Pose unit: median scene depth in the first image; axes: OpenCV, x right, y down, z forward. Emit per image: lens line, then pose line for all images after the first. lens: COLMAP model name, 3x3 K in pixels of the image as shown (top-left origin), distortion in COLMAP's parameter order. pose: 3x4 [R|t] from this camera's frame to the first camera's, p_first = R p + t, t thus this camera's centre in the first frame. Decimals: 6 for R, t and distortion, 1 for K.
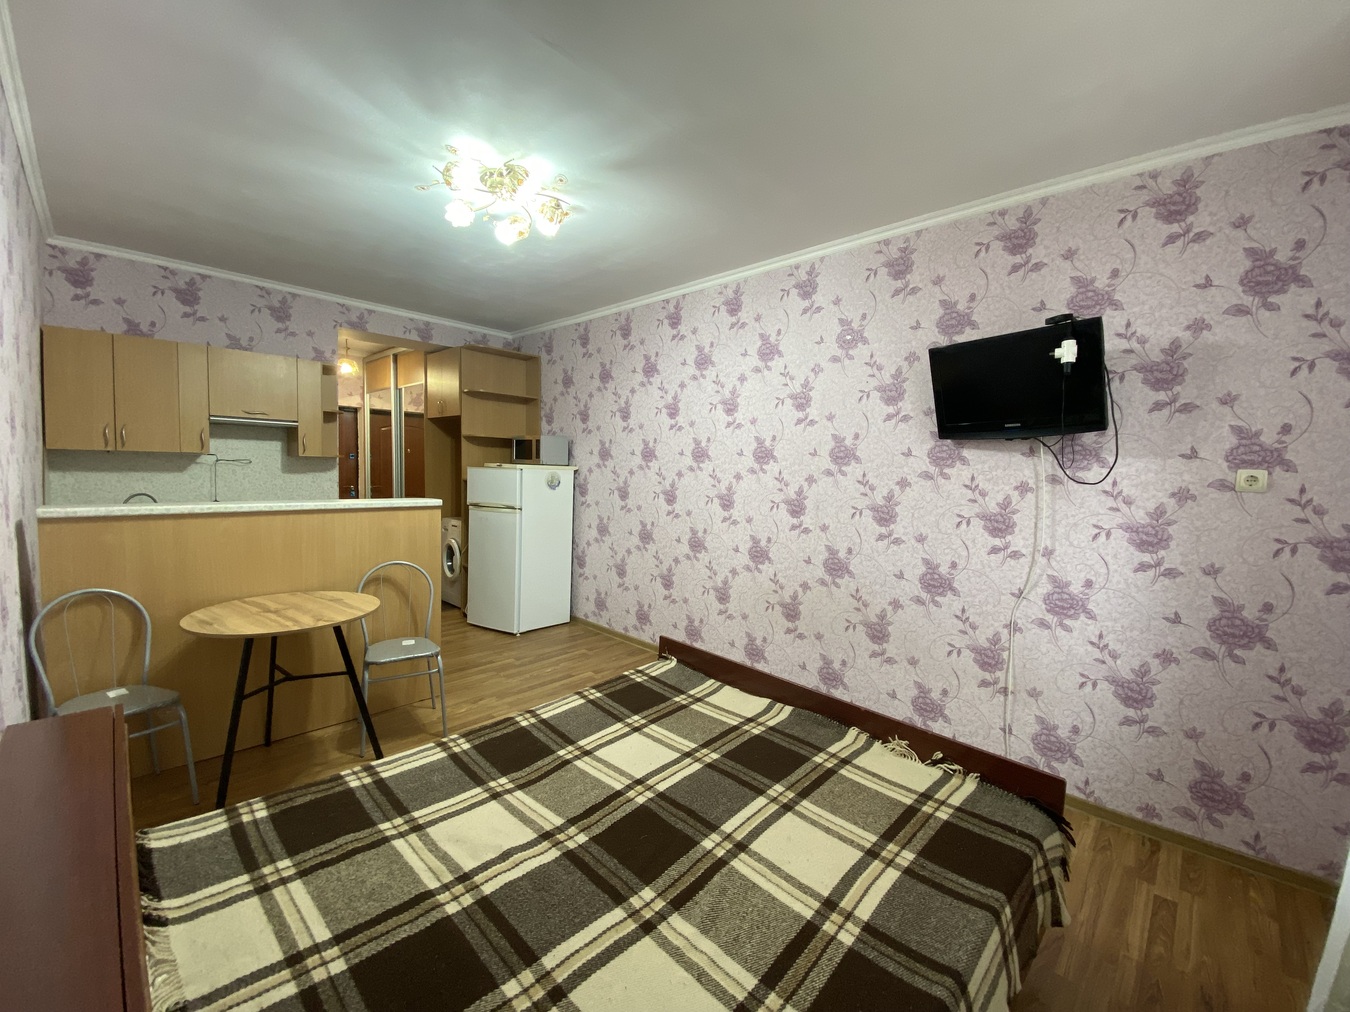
lens RADIAL K [[544.1, 0, 675.9], [0, 544.1, 503.1], [0, 0, 1]] dist [-0.004197, -0.004192]
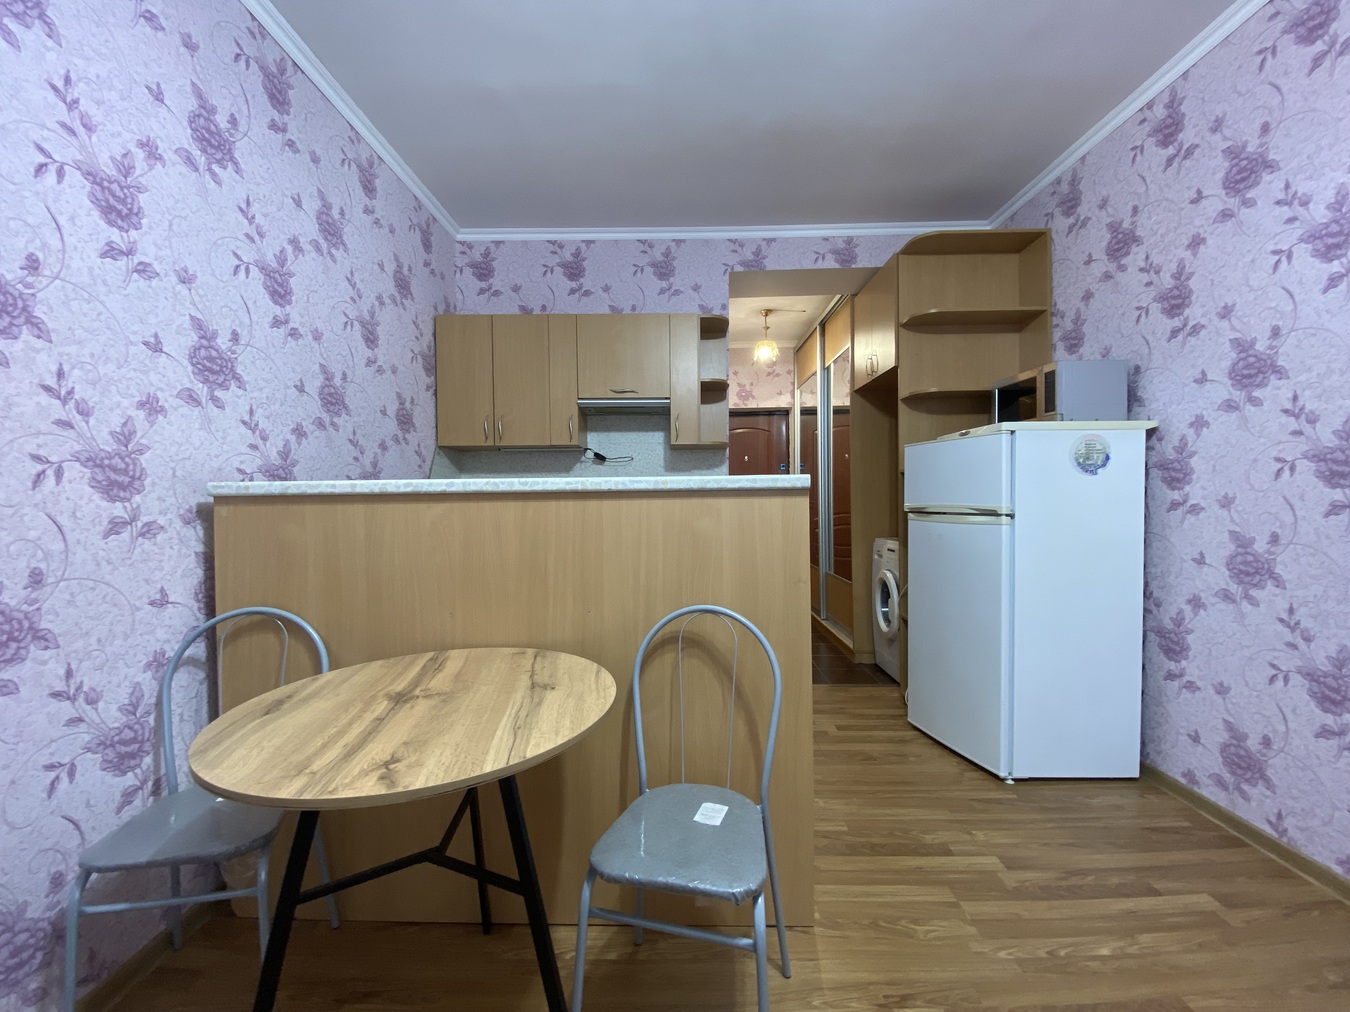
lens RADIAL K [[544.1, 0, 675.7], [0, 544.1, 512.0], [0, 0, 1]] dist [-0.004197, -0.004192]
pose [[0.680714, -0.017494, -0.732341, -0.141295], [-0.017692, 0.999031, -0.040310, 0.032972], [0.732336, 0.040396, 0.679744, 0.474995]]
